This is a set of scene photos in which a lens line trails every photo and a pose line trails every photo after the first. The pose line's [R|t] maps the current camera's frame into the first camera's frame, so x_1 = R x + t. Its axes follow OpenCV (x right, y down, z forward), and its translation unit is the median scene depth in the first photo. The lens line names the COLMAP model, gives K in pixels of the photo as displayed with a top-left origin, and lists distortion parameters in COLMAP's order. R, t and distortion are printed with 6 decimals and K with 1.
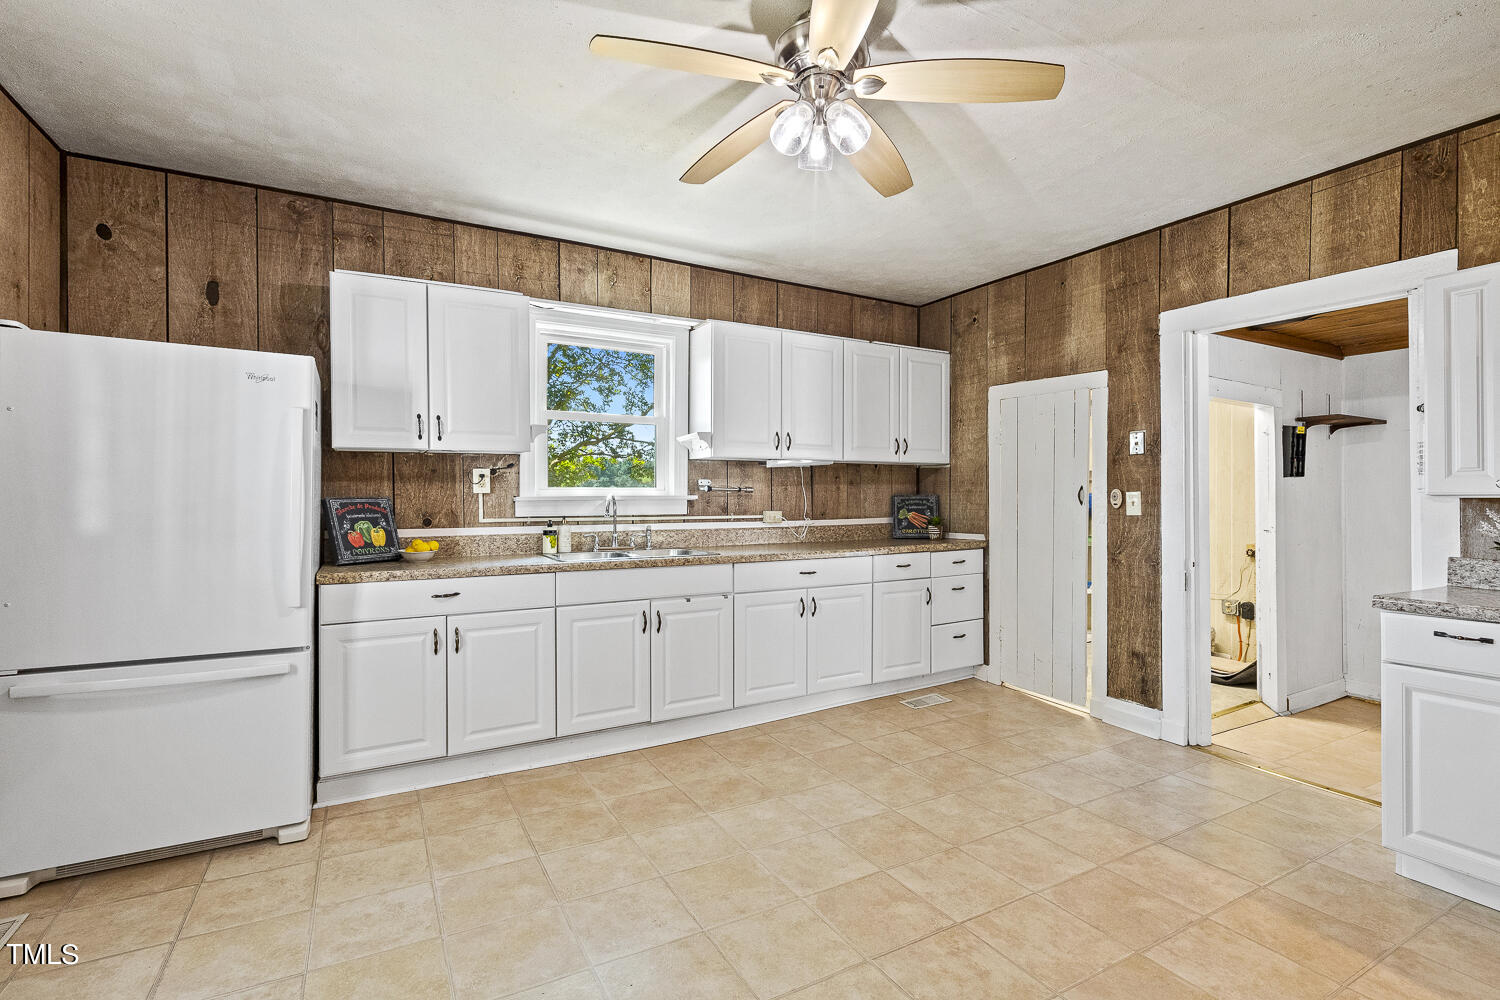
lens RADIAL K [[693.3, 0, 754.6], [0, 693.3, 496.6], [0, 0, 1]] dist [0.000459, -0.000264]
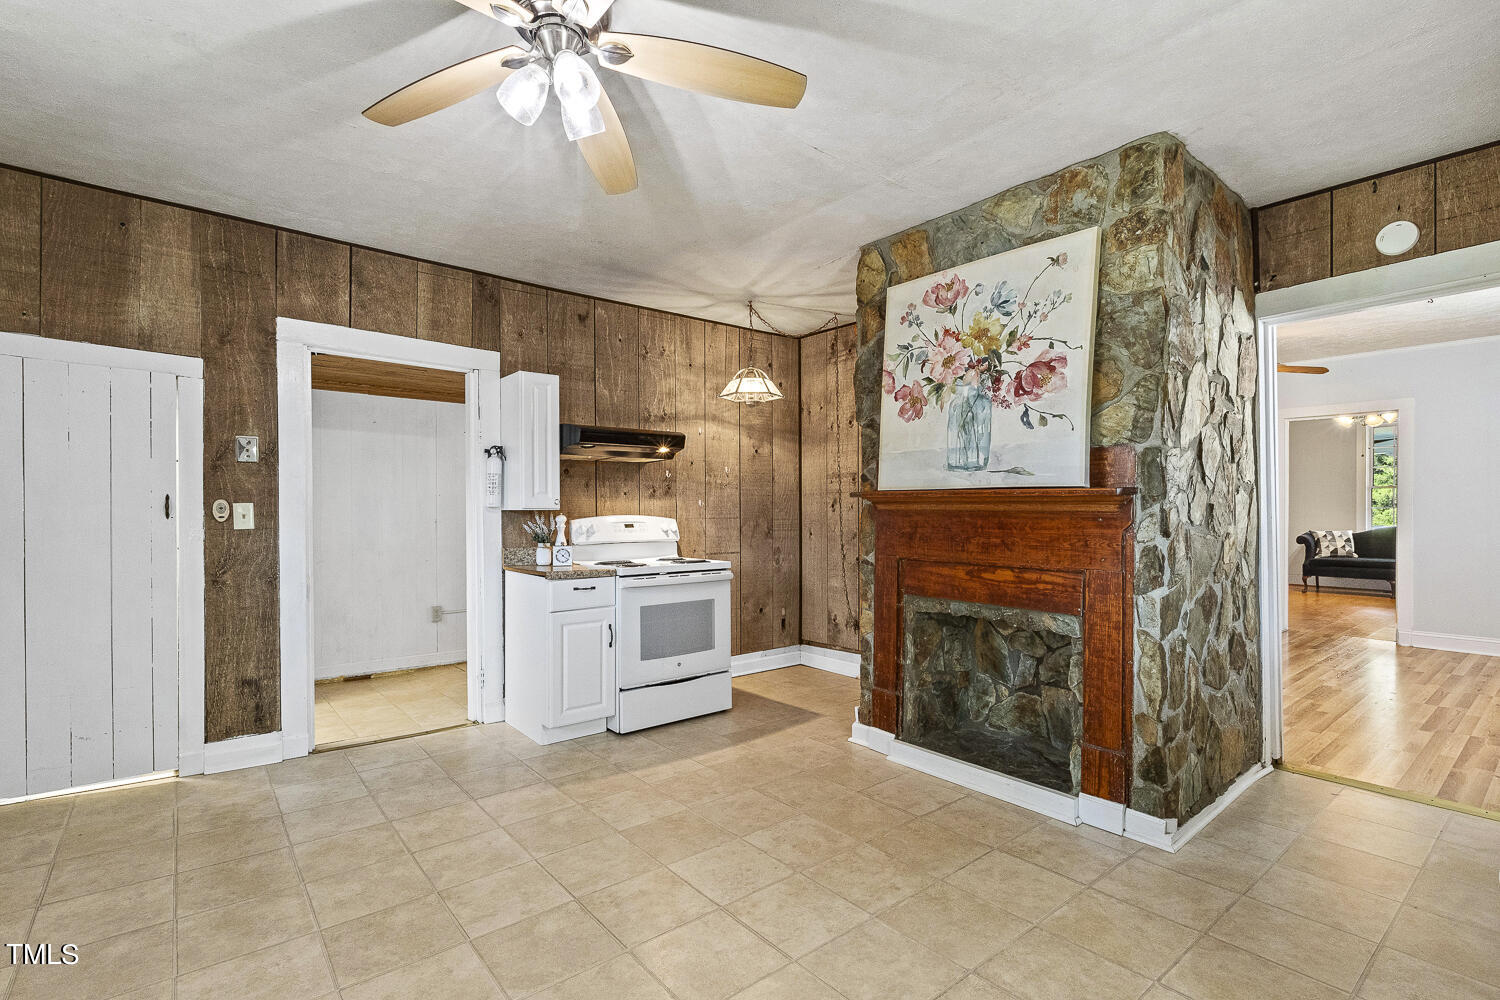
lens RADIAL K [[693.3, 0, 747.5], [0, 693.3, 511.8], [0, 0, 1]] dist [0.000459, -0.000264]
pose [[-0.170556, -0.002149, 0.985346, -0.469466], [-0.002001, 0.999996, 0.001835, 0.001550], [-0.985346, -0.001659, -0.170560, 0.522669]]
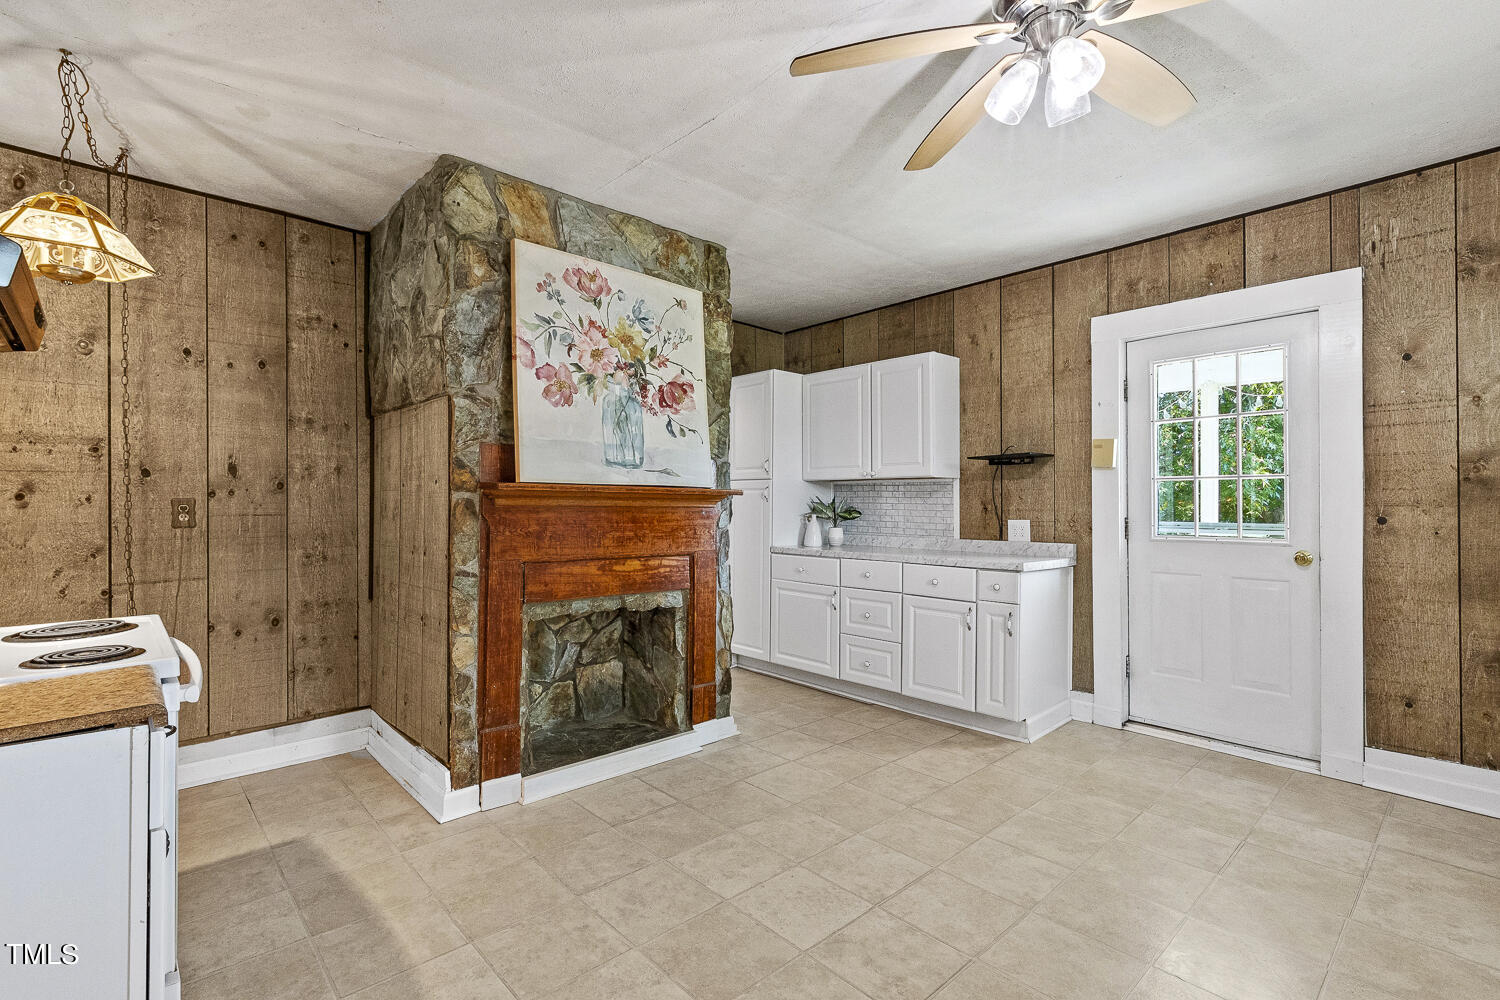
lens RADIAL K [[693.3, 0, 734.1], [0, 693.3, 499.6], [0, 0, 1]] dist [0.000459, -0.000264]
pose [[-0.976157, -0.002662, -0.217051, 0.383851], [-0.000759, 0.999961, -0.008849, 0.000436], [0.217066, -0.008473, -0.976120, 1.006647]]
